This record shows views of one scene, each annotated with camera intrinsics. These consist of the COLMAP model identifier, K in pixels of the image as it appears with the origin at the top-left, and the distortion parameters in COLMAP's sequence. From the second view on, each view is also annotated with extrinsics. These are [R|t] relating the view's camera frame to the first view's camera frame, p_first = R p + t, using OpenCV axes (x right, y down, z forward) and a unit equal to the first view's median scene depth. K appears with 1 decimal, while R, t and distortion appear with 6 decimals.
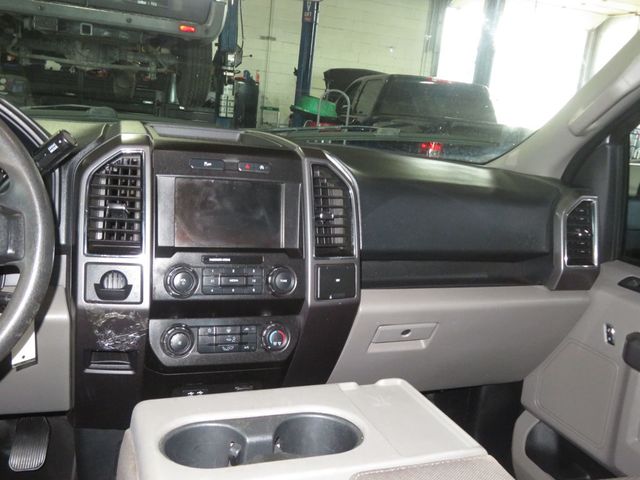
lens RADIAL K [[599.5, 0, 320.0], [0, 599.5, 240.0], [0, 0, 1]] dist [-0.008823, 0.001177]
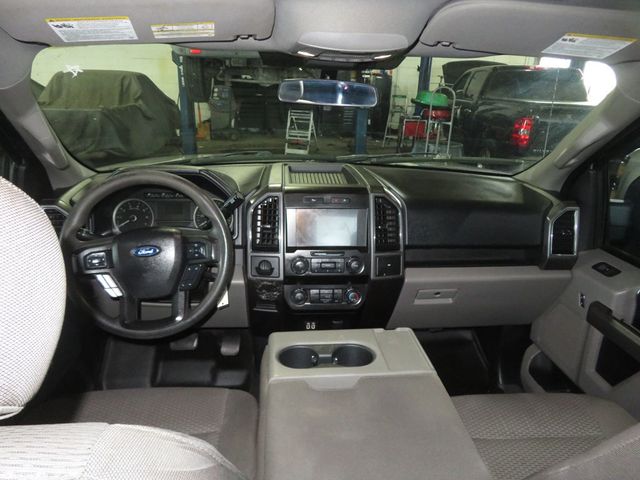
lens RADIAL K [[452.1, 0, 320.0], [0, 452.1, 240.0], [0, 0, 1]] dist [-0.008641, 0.000344]
pose [[0.962896, 0.019433, -0.269172, 0.187849], [0.010682, 0.993878, 0.109965, -0.150237], [0.269661, -0.108761, 0.956794, -0.288936]]
